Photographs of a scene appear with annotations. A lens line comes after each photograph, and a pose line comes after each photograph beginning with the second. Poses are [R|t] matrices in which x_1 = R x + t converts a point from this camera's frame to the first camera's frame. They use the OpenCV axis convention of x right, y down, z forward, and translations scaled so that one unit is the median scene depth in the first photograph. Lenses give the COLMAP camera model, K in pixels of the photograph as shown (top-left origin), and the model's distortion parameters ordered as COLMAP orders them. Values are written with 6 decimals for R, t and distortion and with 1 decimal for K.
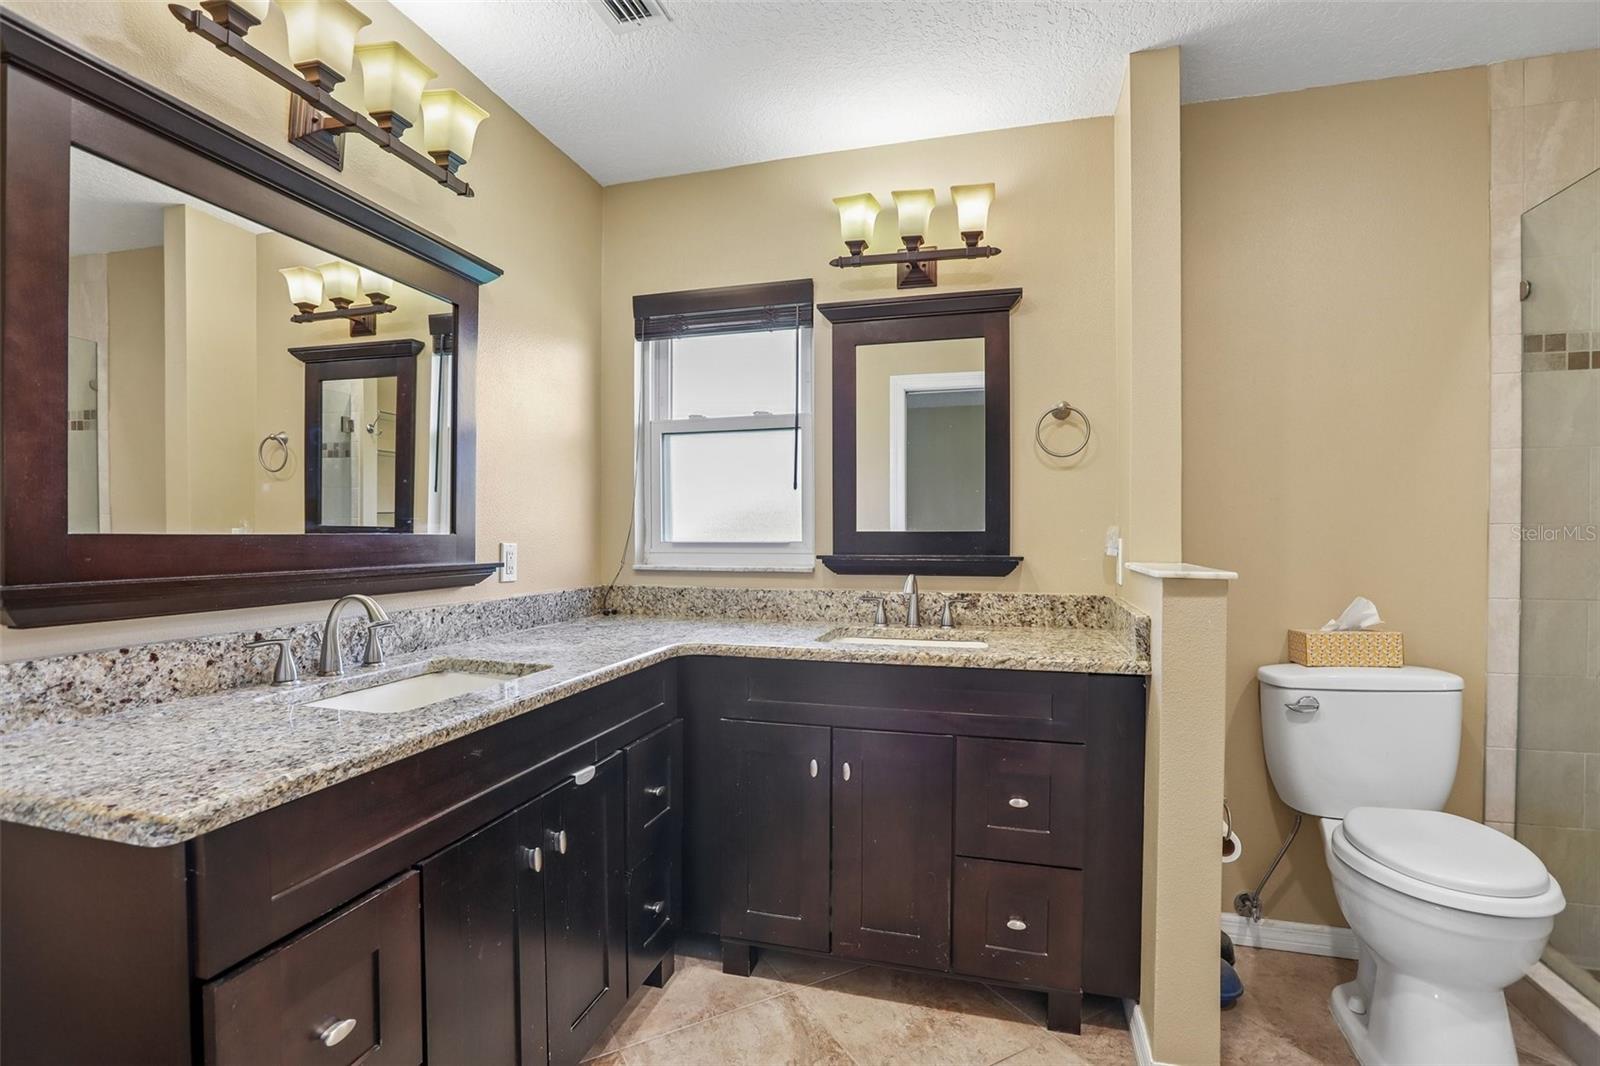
lens RADIAL K [[737.5, 0, 793.2], [0, 737.5, 550.1], [0, 0, 1]] dist [-0.048110, 0.017288]
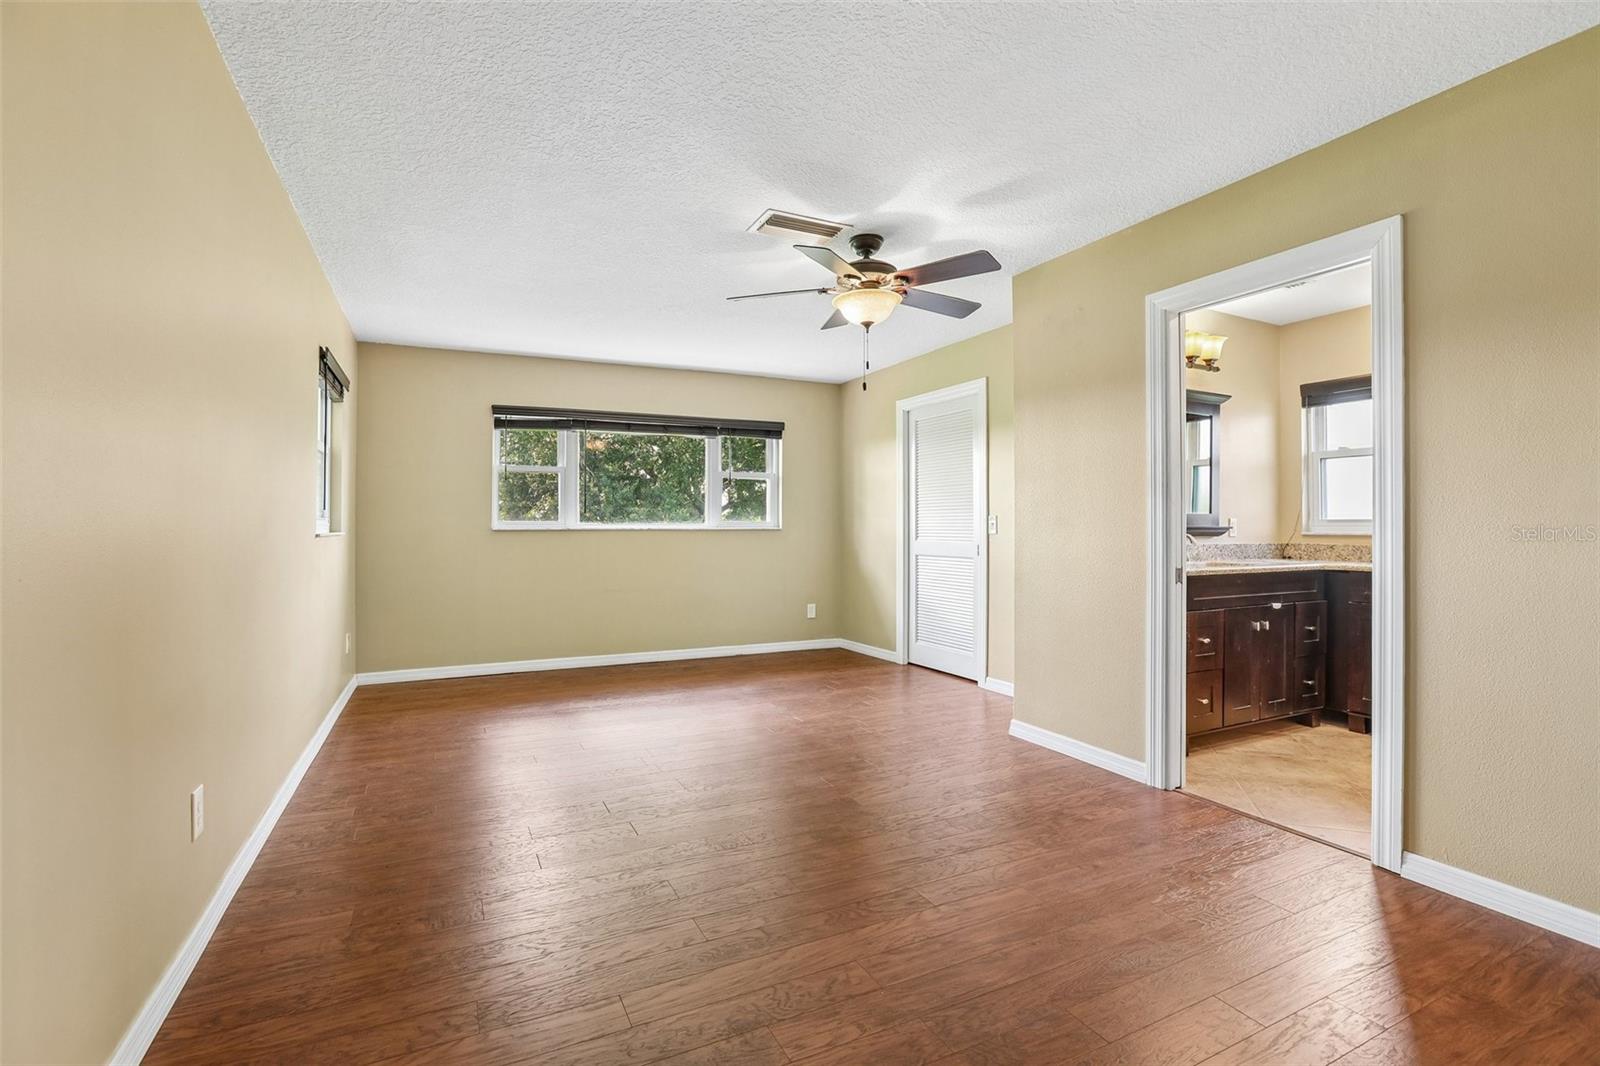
lens RADIAL K [[718.6, 0, 791.5], [0, 718.6, 527.0], [0, 0, 1]] dist [-0.051870, 0.014691]
pose [[0.660008, -0.003834, -0.751249, 0.256237], [-0.017812, 0.999626, -0.020750, 0.066691], [0.751047, 0.027076, 0.659693, -1.100652]]
